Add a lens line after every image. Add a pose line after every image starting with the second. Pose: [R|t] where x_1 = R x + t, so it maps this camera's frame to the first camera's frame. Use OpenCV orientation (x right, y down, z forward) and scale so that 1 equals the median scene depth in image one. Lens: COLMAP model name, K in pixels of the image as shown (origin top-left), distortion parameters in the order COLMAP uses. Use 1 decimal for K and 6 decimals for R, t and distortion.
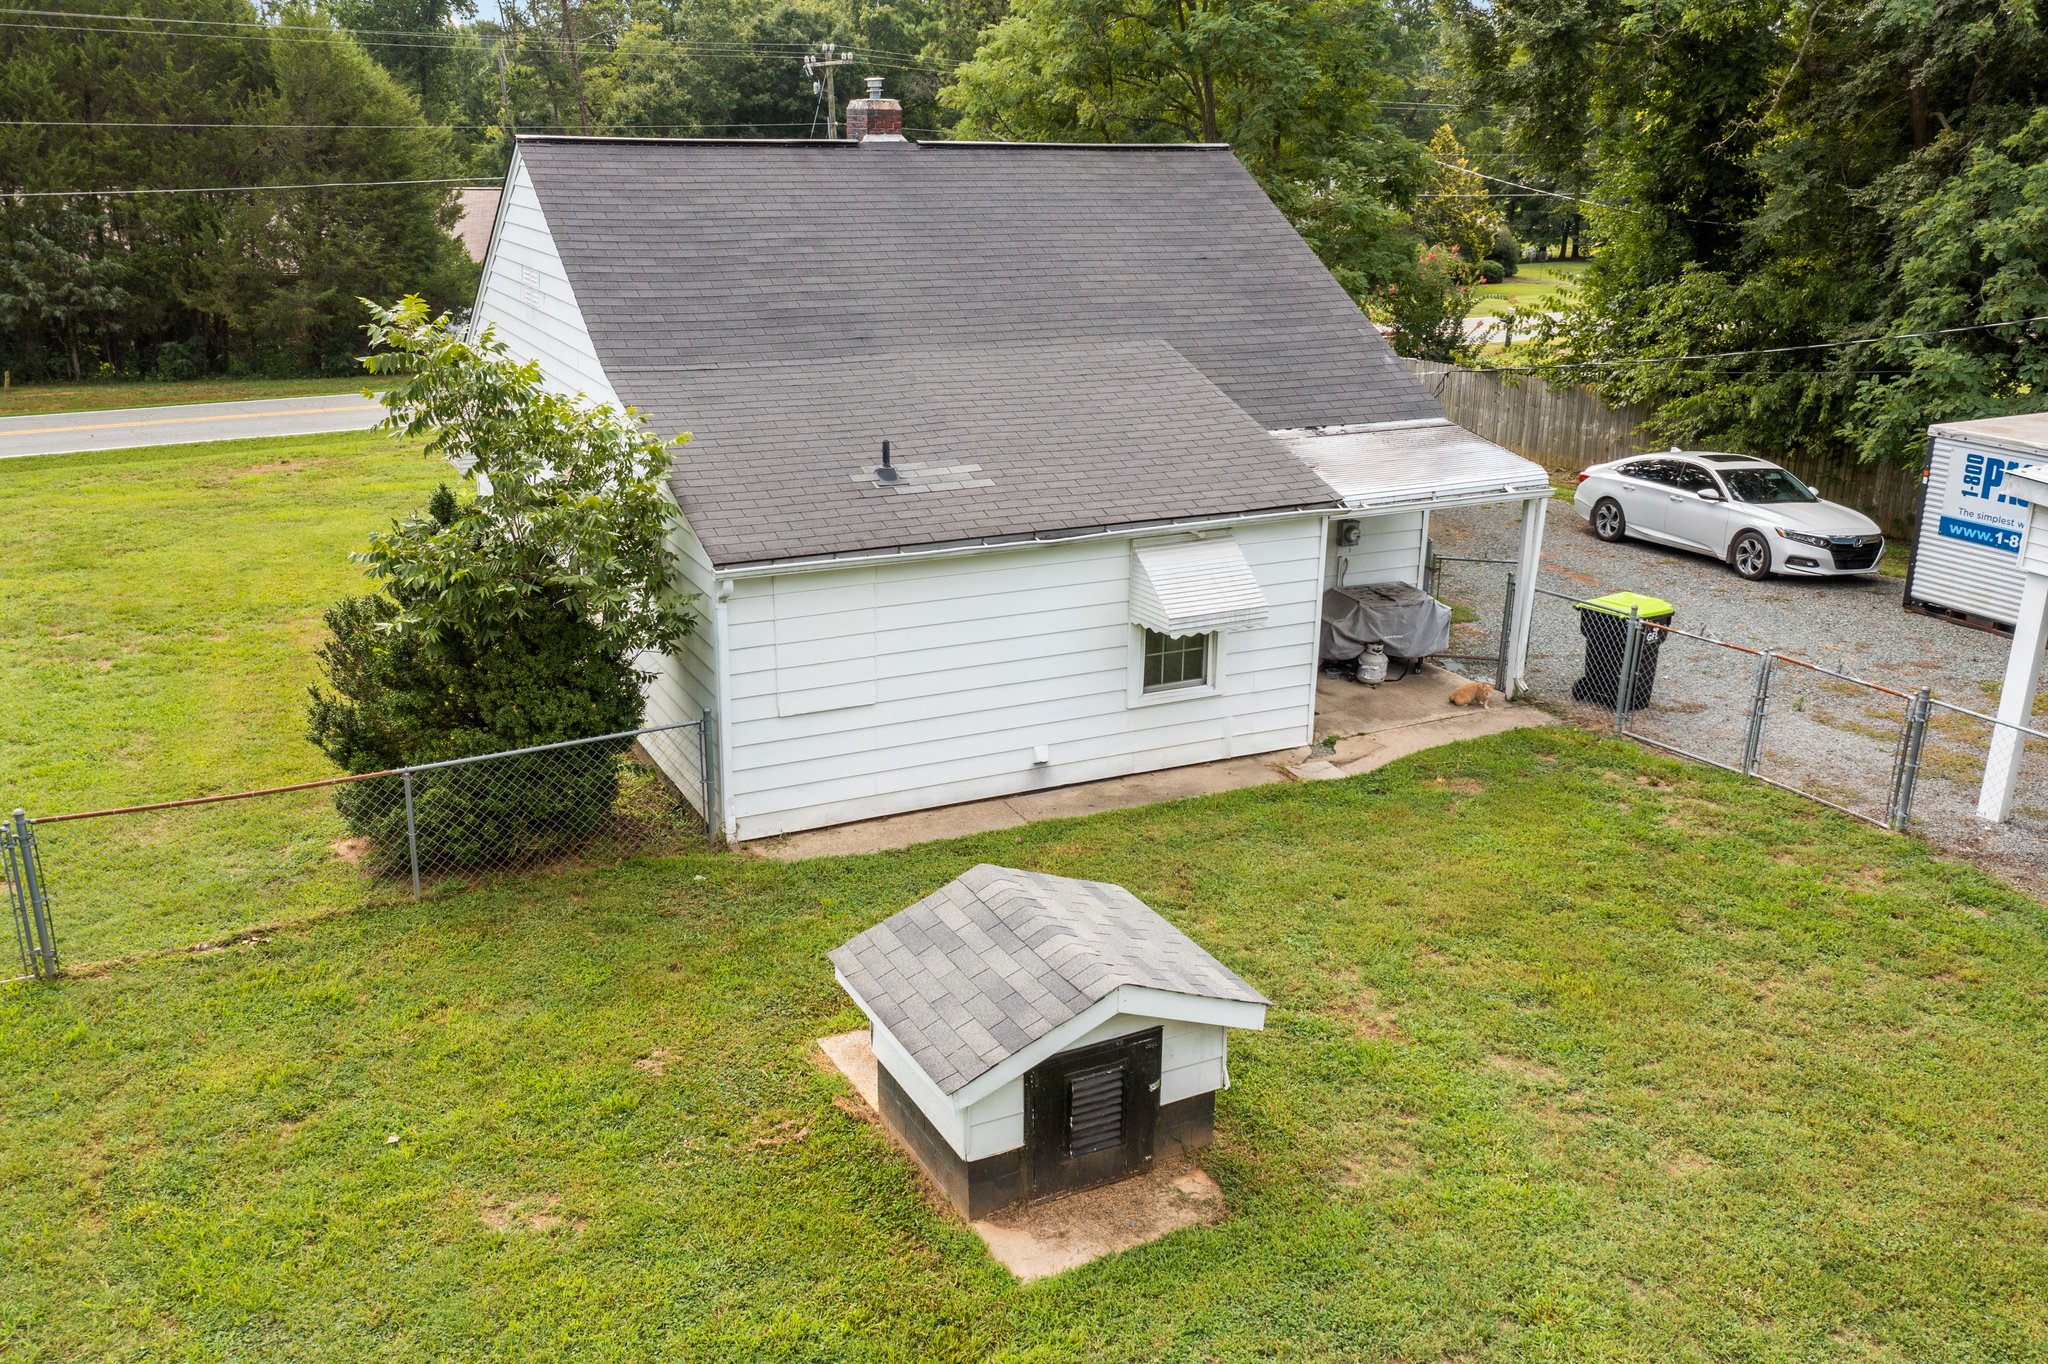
lens RADIAL K [[1727.0, 0, 1026.2], [0, 1727.0, 740.0], [0, 0, 1]] dist [-0.043423, 0.016920]
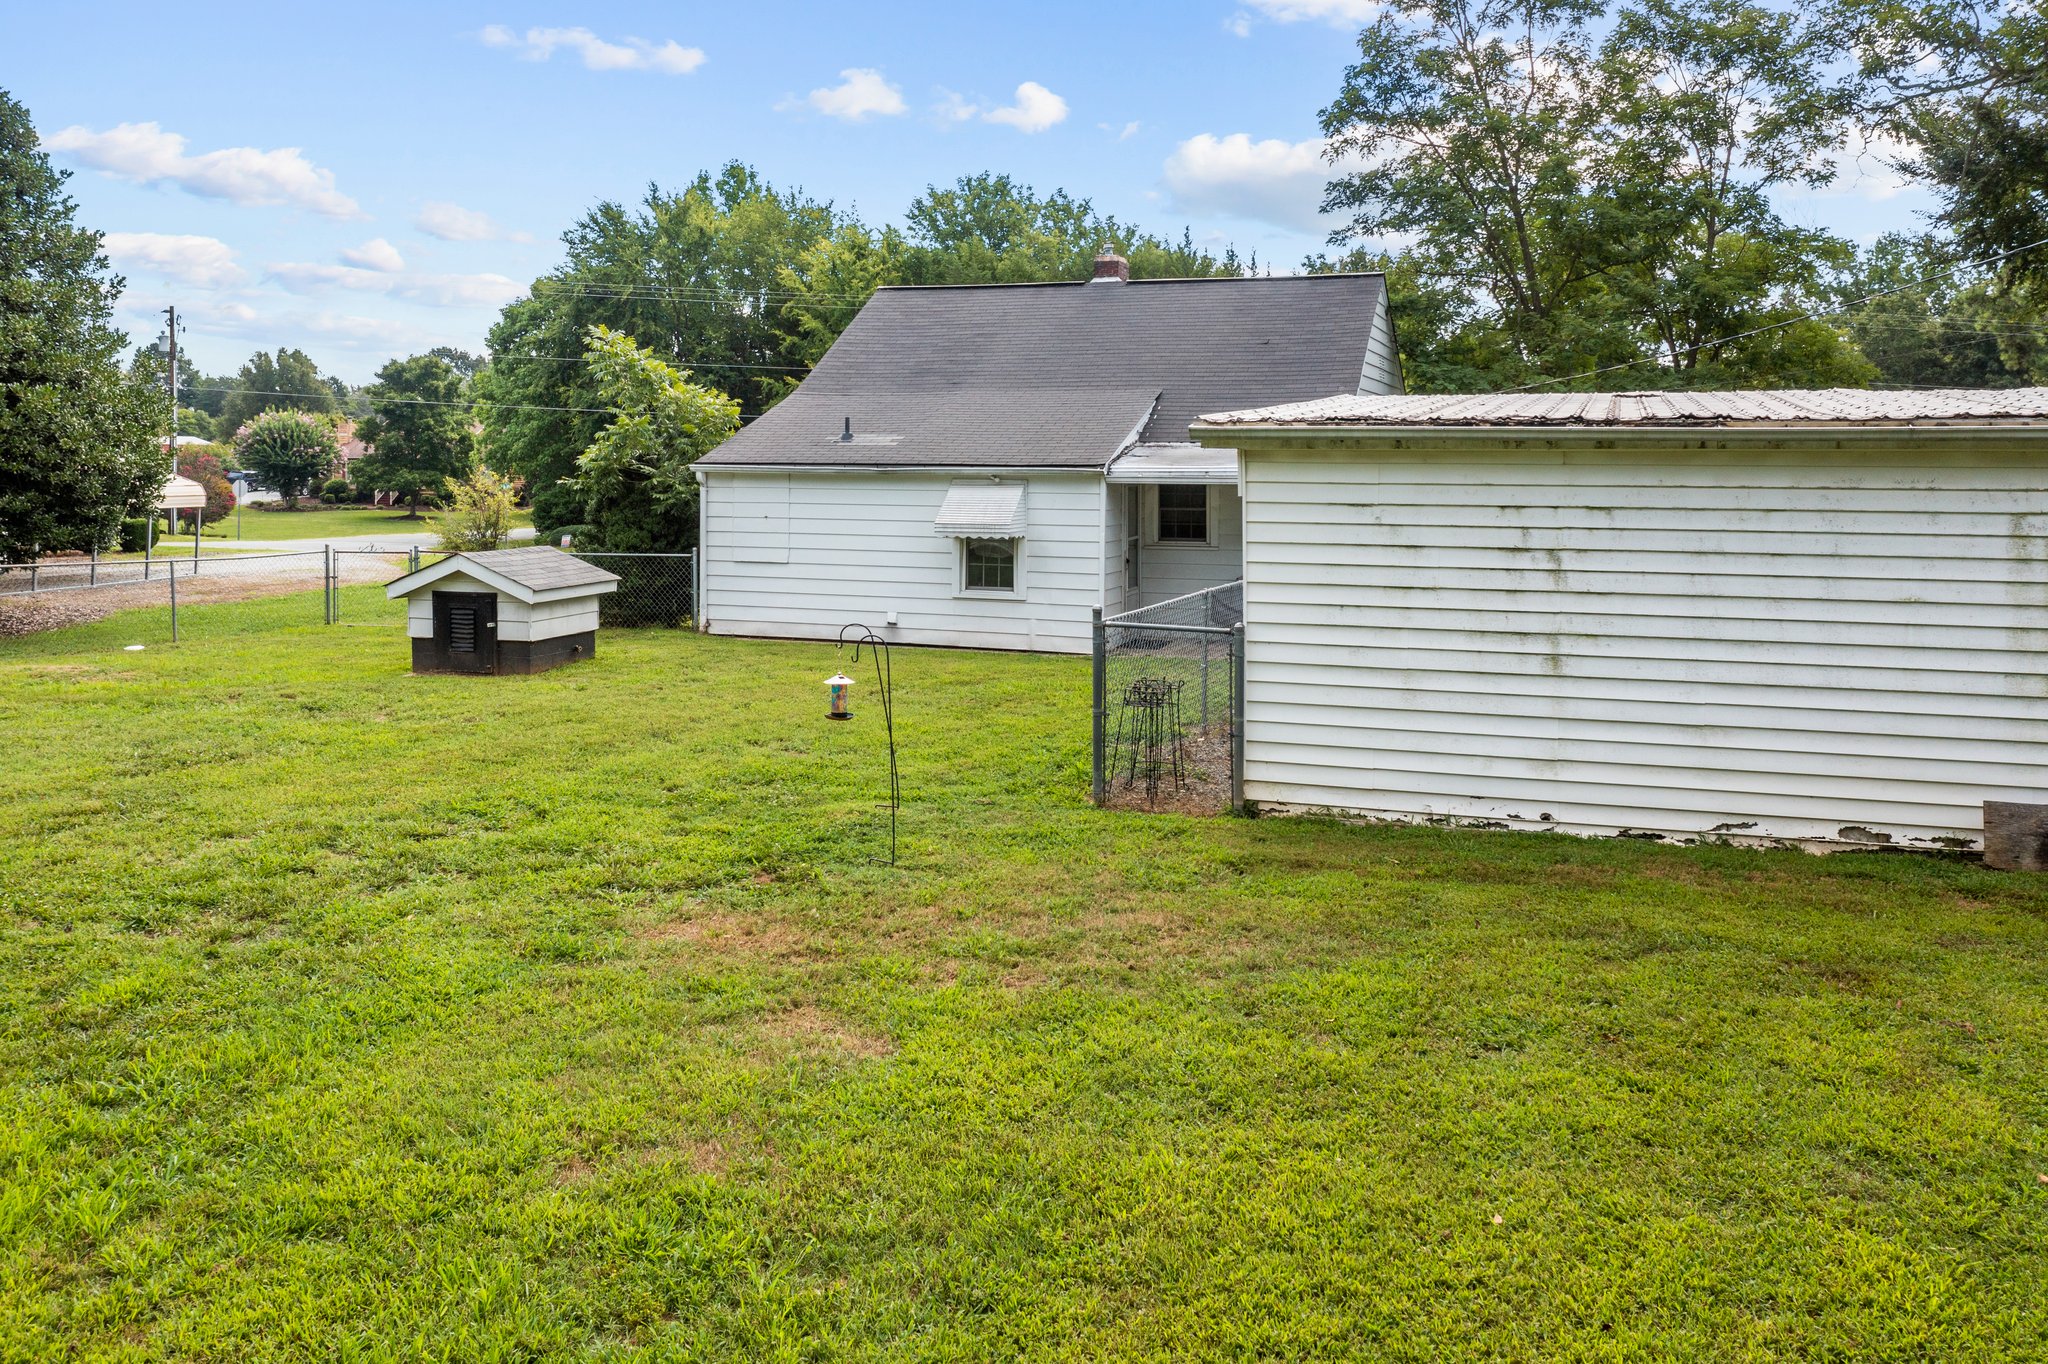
lens RADIAL K [[1654.6, 0, 1029.3], [0, 1654.6, 718.7], [0, 0, 1]] dist [-0.040609, 0.007371]
pose [[0.687967, 0.102237, -0.718504, 1.110743], [-0.247280, 0.963808, -0.099629, 0.203041], [0.682315, 0.246213, 0.688350, 0.090762]]
